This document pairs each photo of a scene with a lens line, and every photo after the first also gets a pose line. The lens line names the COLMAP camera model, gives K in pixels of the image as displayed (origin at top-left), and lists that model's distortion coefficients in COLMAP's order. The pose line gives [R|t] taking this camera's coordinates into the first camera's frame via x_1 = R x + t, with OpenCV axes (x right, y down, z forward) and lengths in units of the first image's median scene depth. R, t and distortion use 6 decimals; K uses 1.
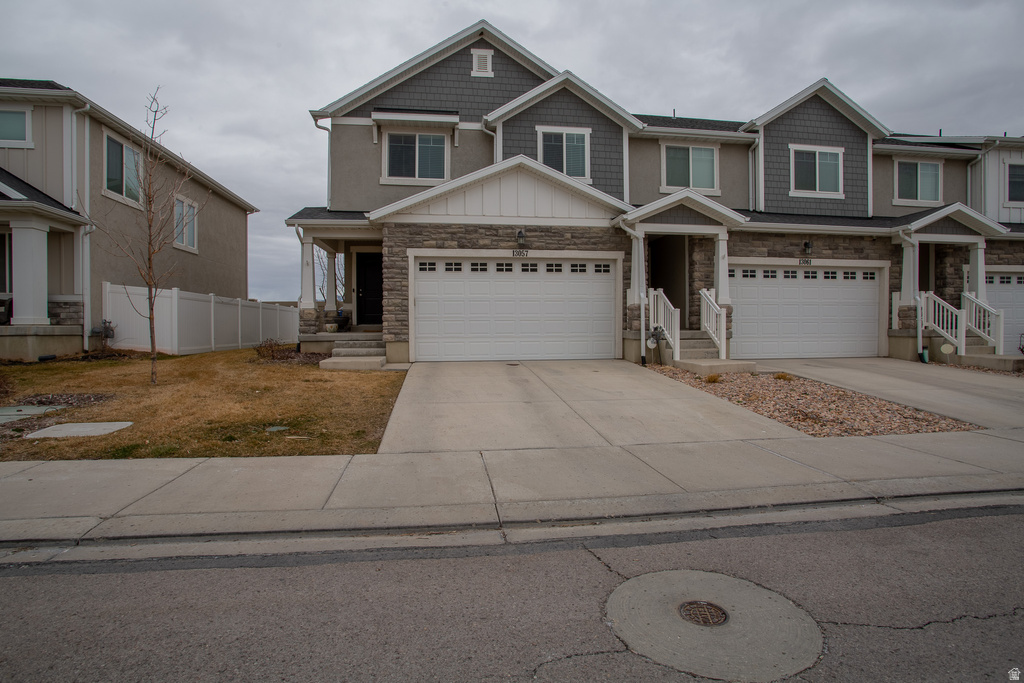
lens RADIAL K [[501.7, 0, 508.8], [0, 501.7, 337.0], [0, 0, 1]] dist [-0.078279, 0.034952]
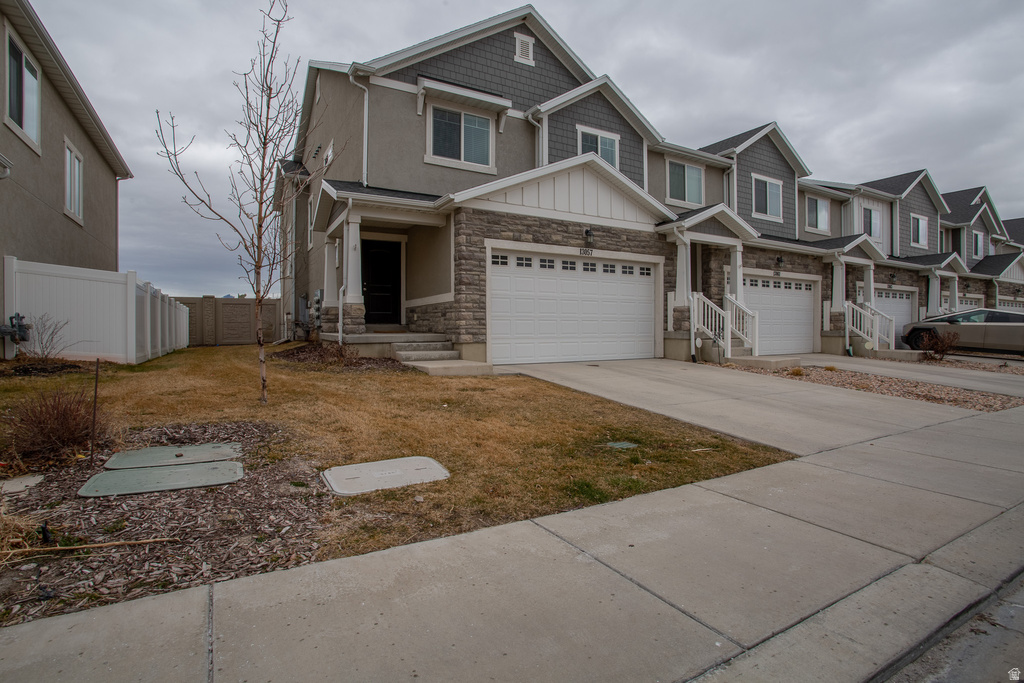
lens RADIAL K [[501.7, 0, 508.8], [0, 501.7, 337.0], [0, 0, 1]] dist [-0.078279, 0.034952]
pose [[0.926851, -0.002753, 0.375418, -0.471241], [0.005665, 0.999962, -0.006652, 0.004839], [-0.375386, 0.008292, 0.926832, 0.147054]]
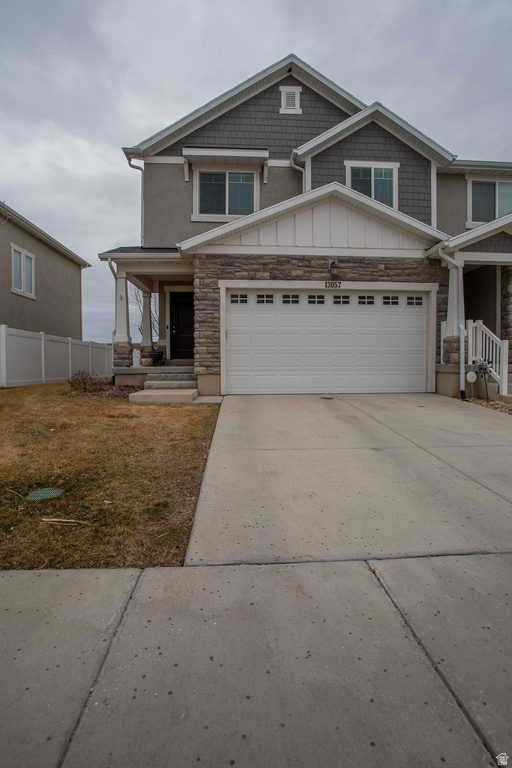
lens RADIAL K [[376.3, 0, 261.2], [0, 376.3, 385.8], [0, 0, 1]] dist [-0.078279, 0.034952]
pose [[0.997433, 0.004561, -0.071467, -0.062424], [-0.002333, 0.999510, 0.031228, 0.007893], [0.071575, -0.030981, 0.996954, 0.248497]]
